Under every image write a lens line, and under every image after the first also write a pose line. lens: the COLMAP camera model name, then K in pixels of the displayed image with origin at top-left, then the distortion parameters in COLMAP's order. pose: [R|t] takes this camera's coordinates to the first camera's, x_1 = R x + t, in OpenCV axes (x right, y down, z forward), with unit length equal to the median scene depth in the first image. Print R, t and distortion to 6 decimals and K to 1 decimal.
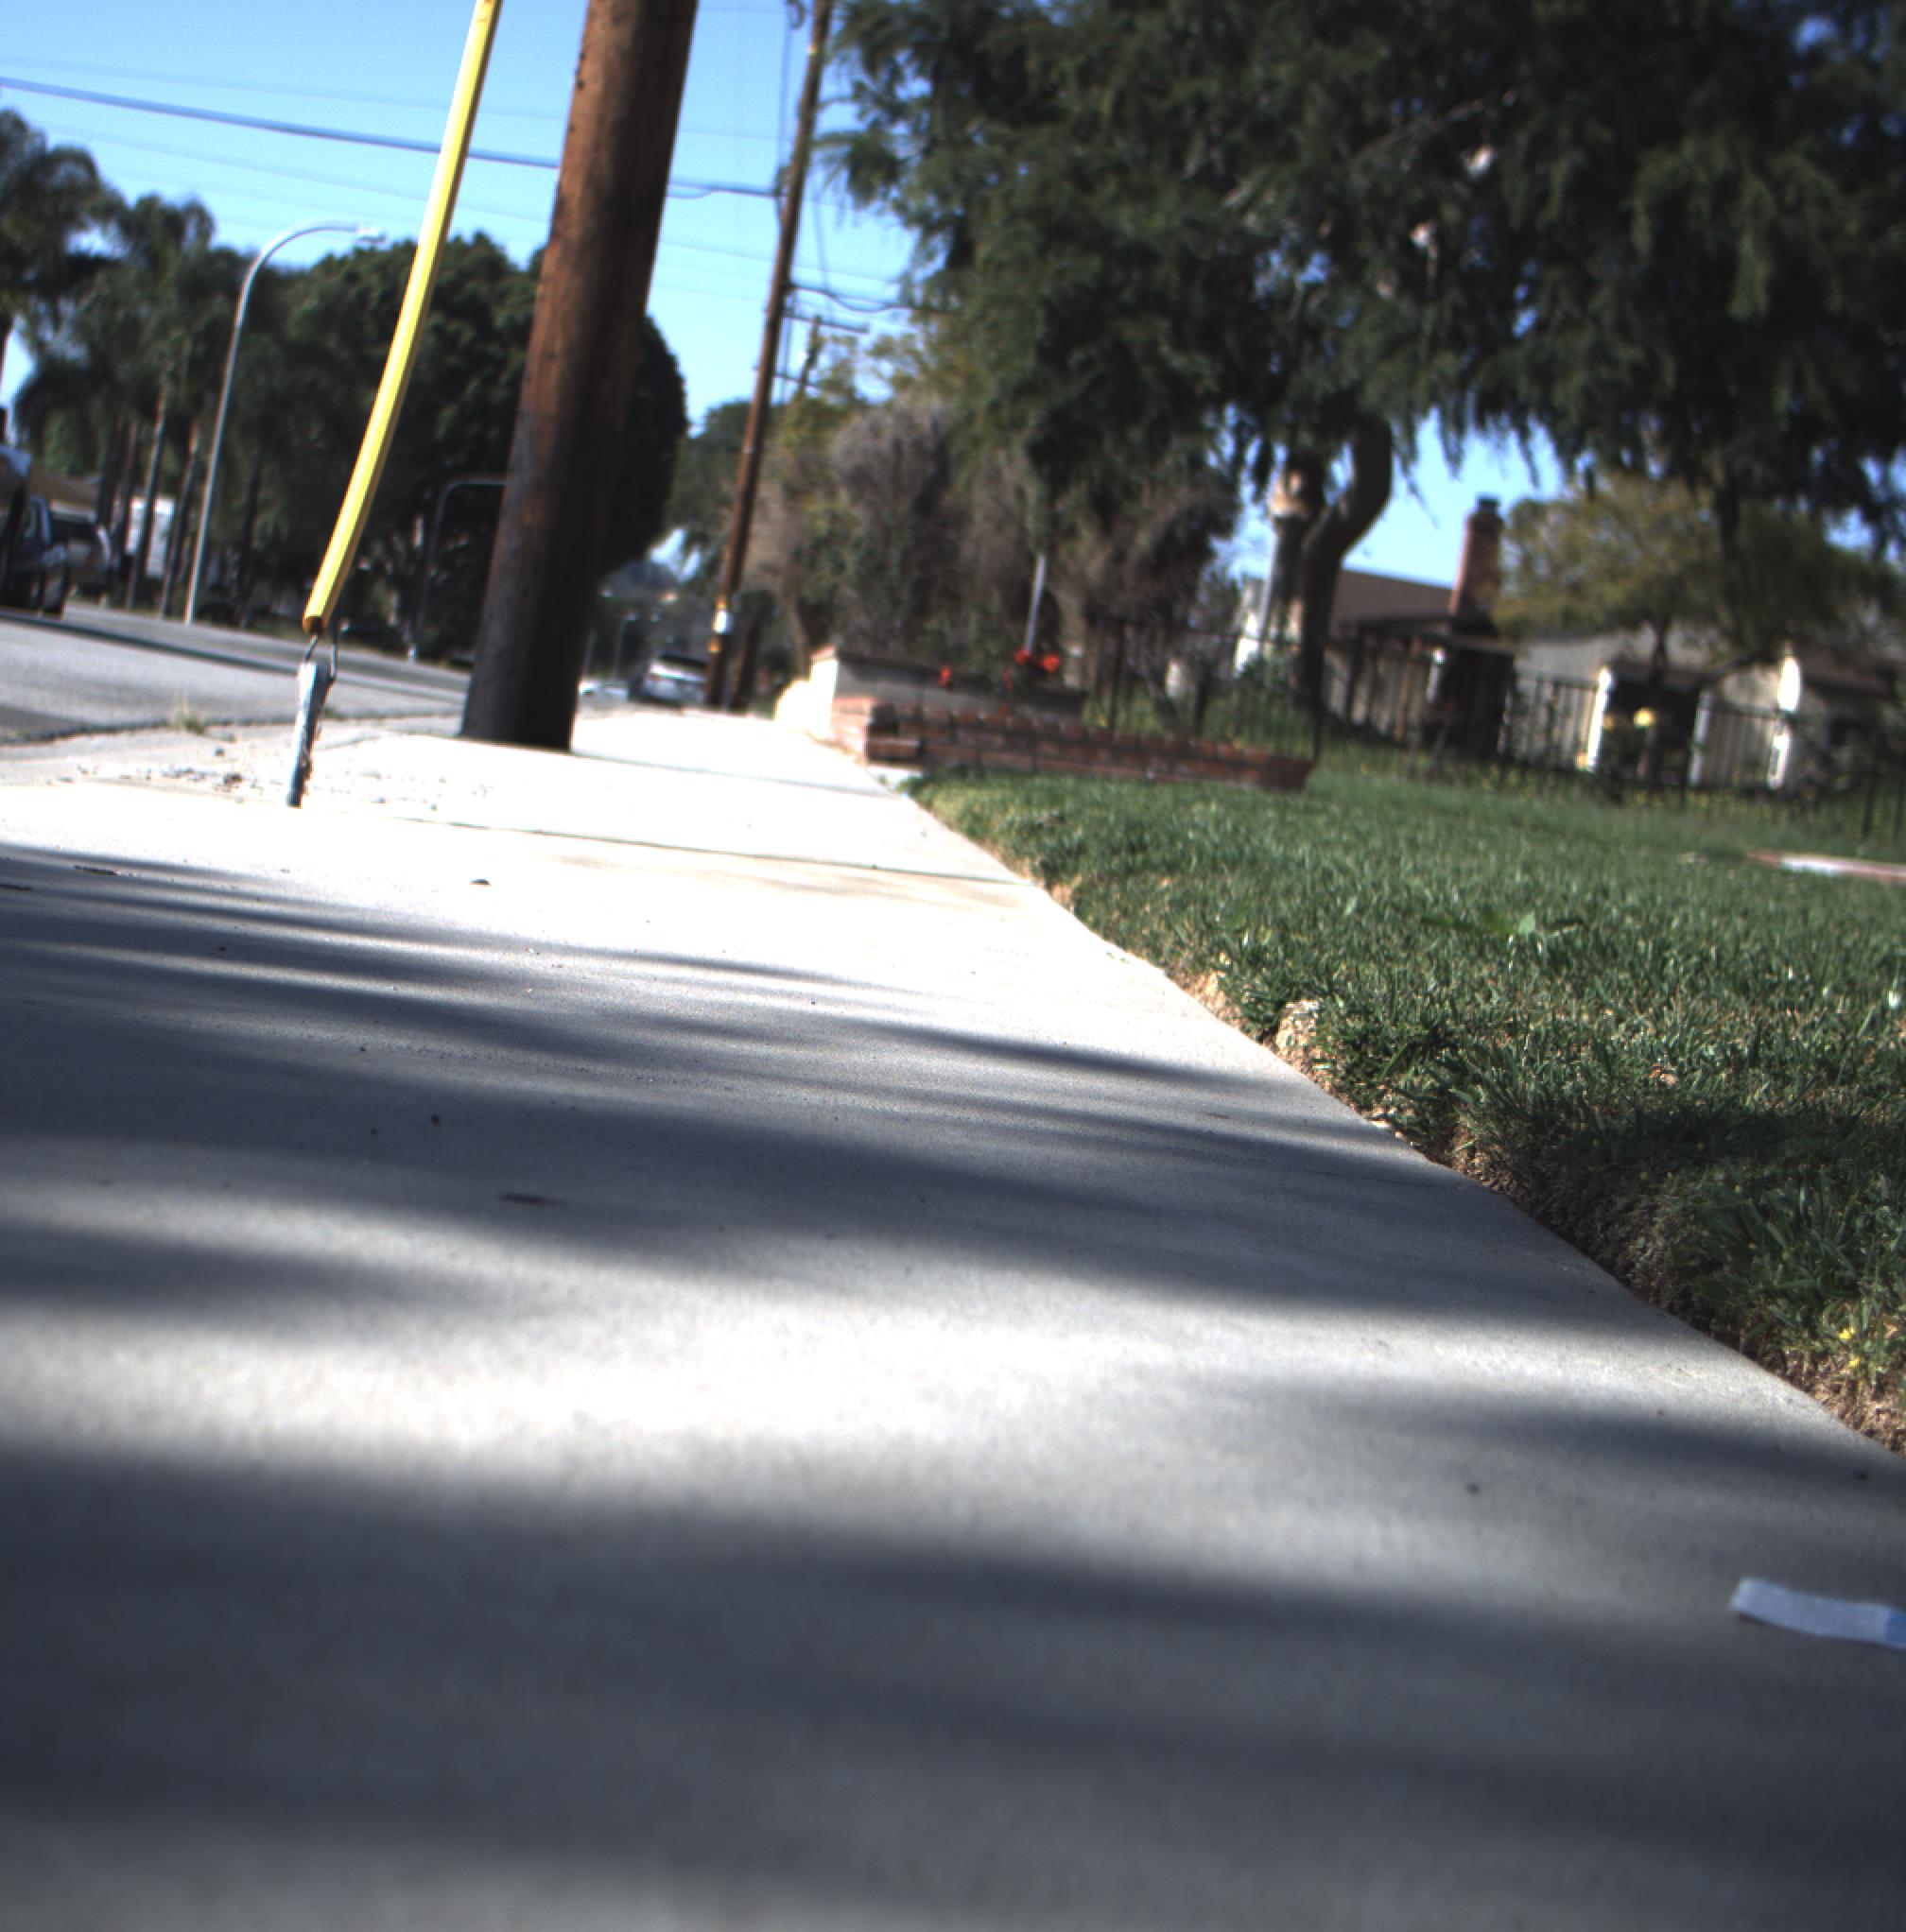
lens RADIAL K [[4322.3, 0, 710.9], [0, 4322.3, 964.7], [0, 0, 1]] dist [-0.179224, 0.820793]
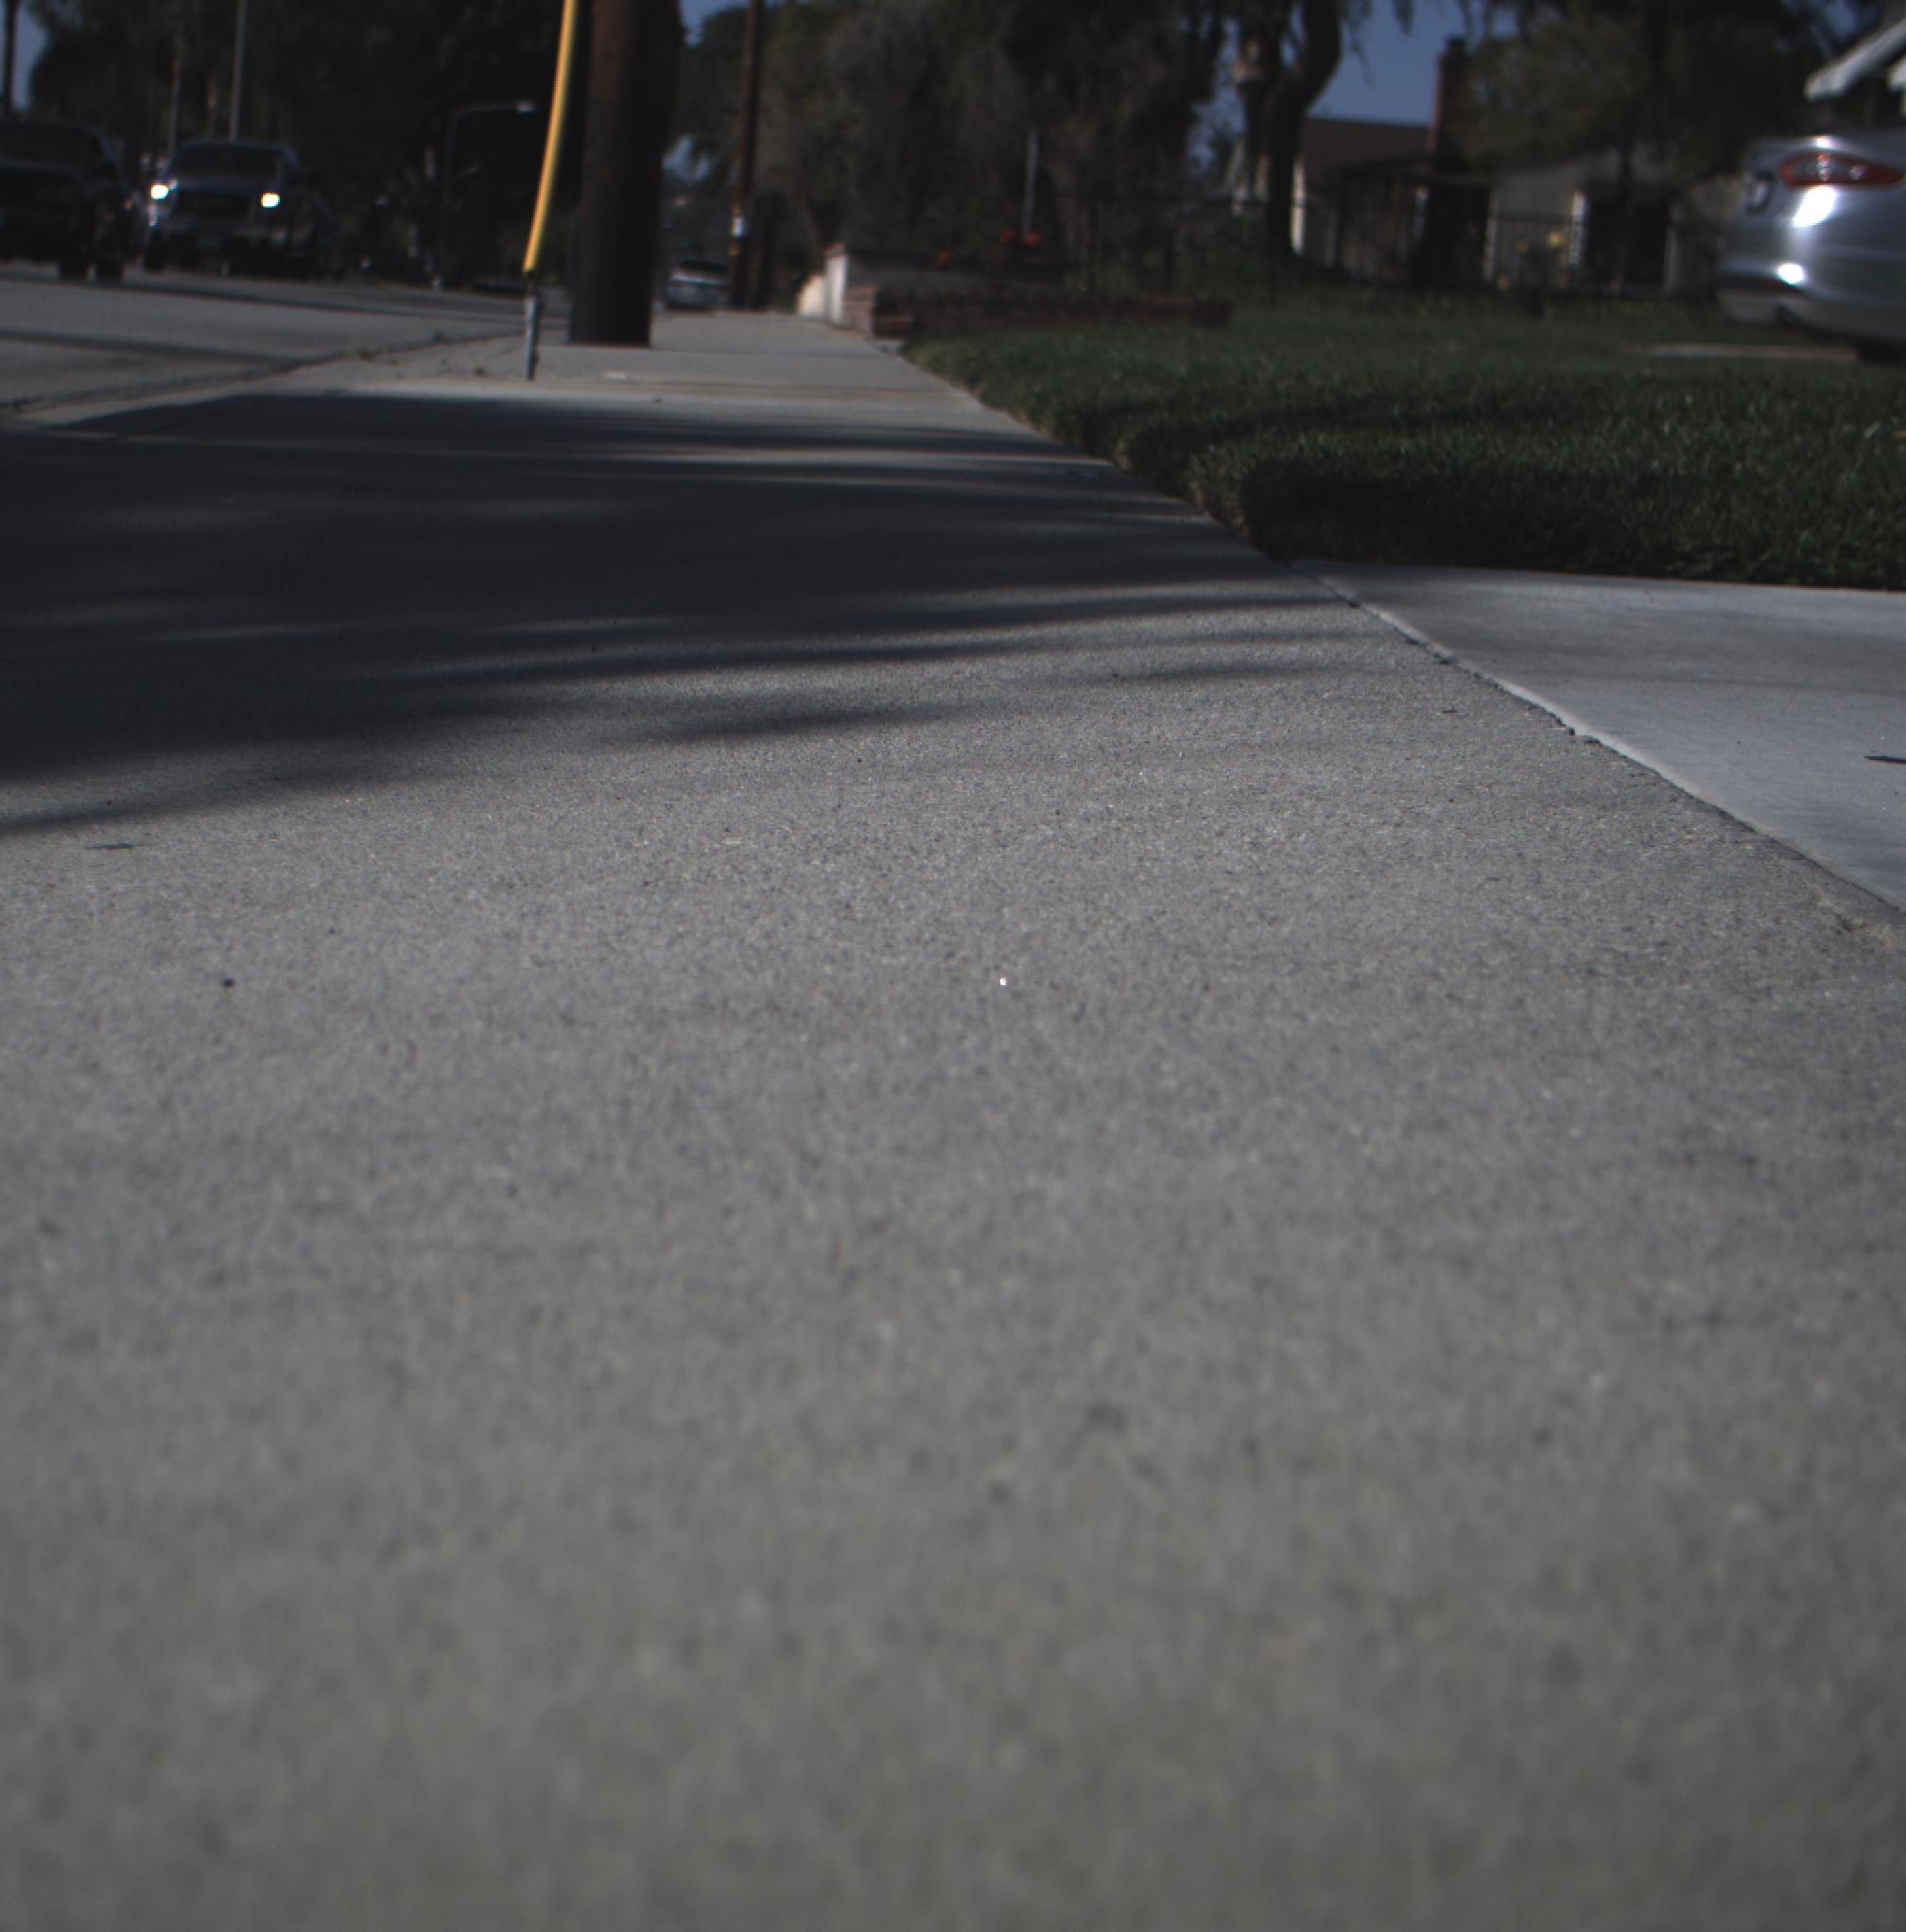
lens RADIAL K [[4322.3, 0, 710.9], [0, 4322.3, 964.7], [0, 0, 1]] dist [-0.179224, 0.820793]
pose [[0.995562, -0.092218, -0.018742, -0.001130], [0.093545, 0.991496, 0.090468, 0.004189], [0.010240, -0.091819, 0.995723, -0.068027]]
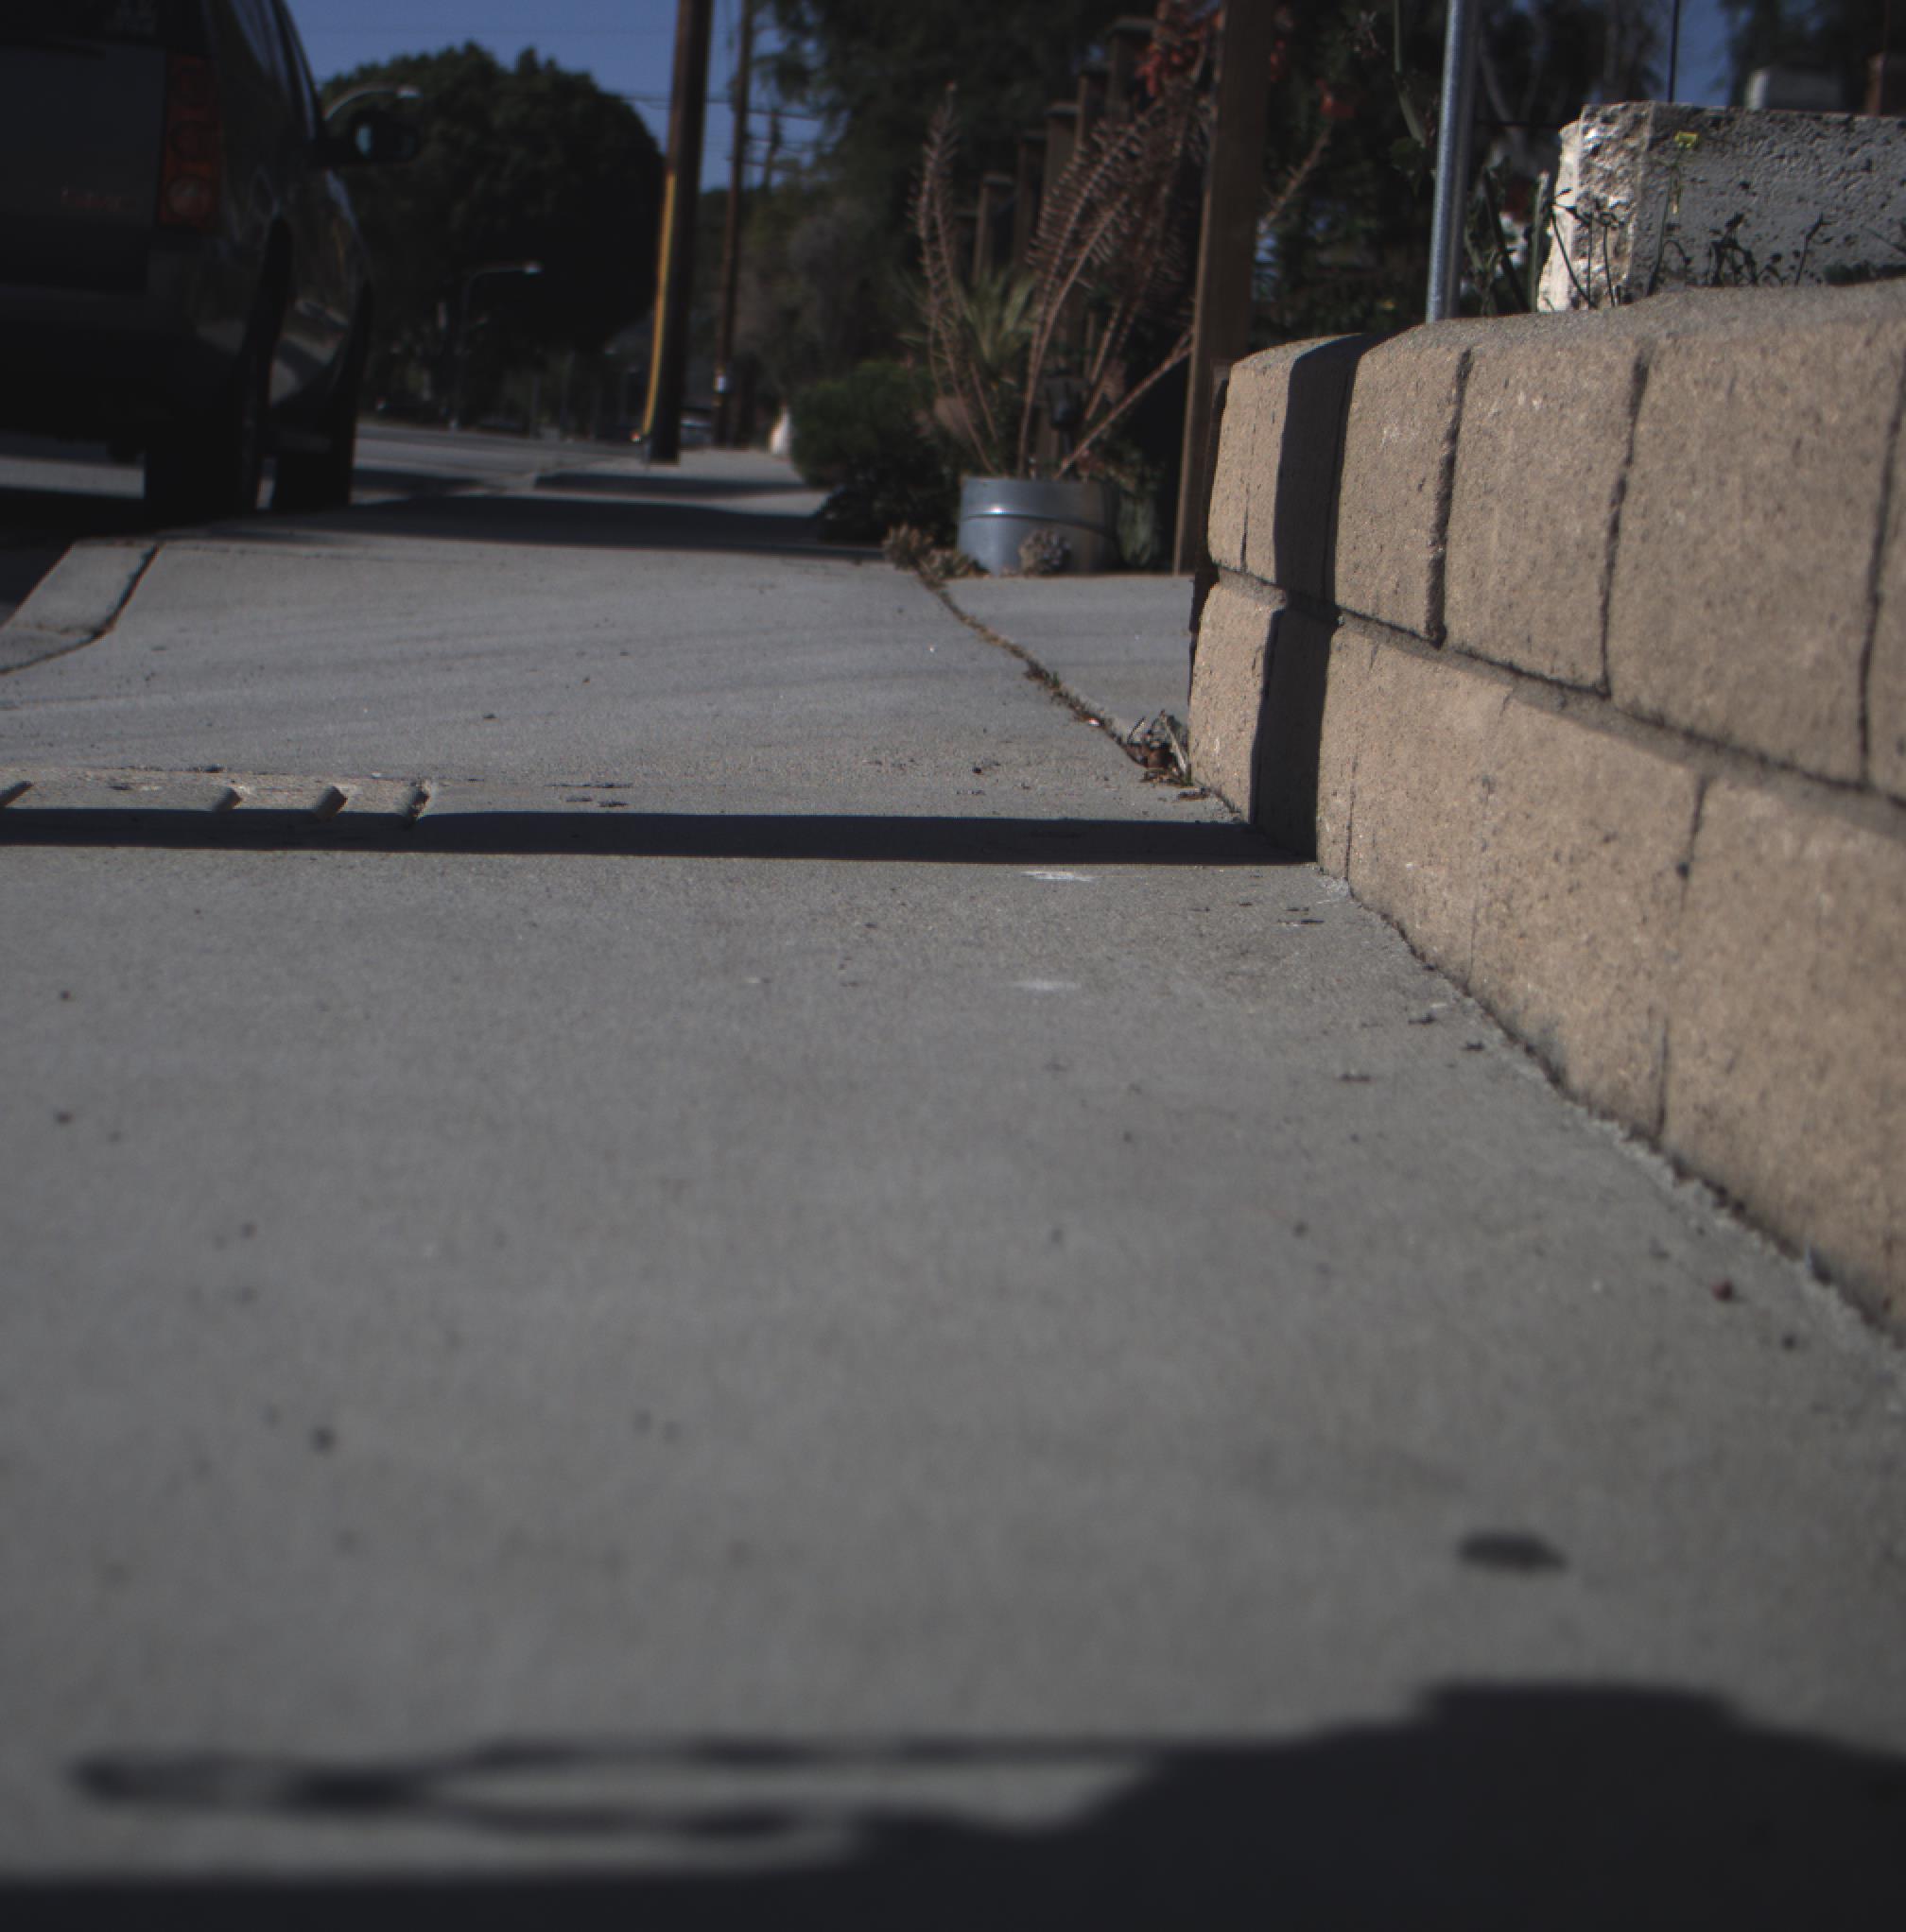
lens RADIAL K [[4322.3, 0, 710.9], [0, 4322.3, 964.7], [0, 0, 1]] dist [-0.179224, 0.820793]
pose [[0.995530, -0.093669, -0.012125, -0.001292], [0.094227, 0.993778, 0.059378, 0.021795], [0.006488, -0.060255, 0.998162, -0.363819]]
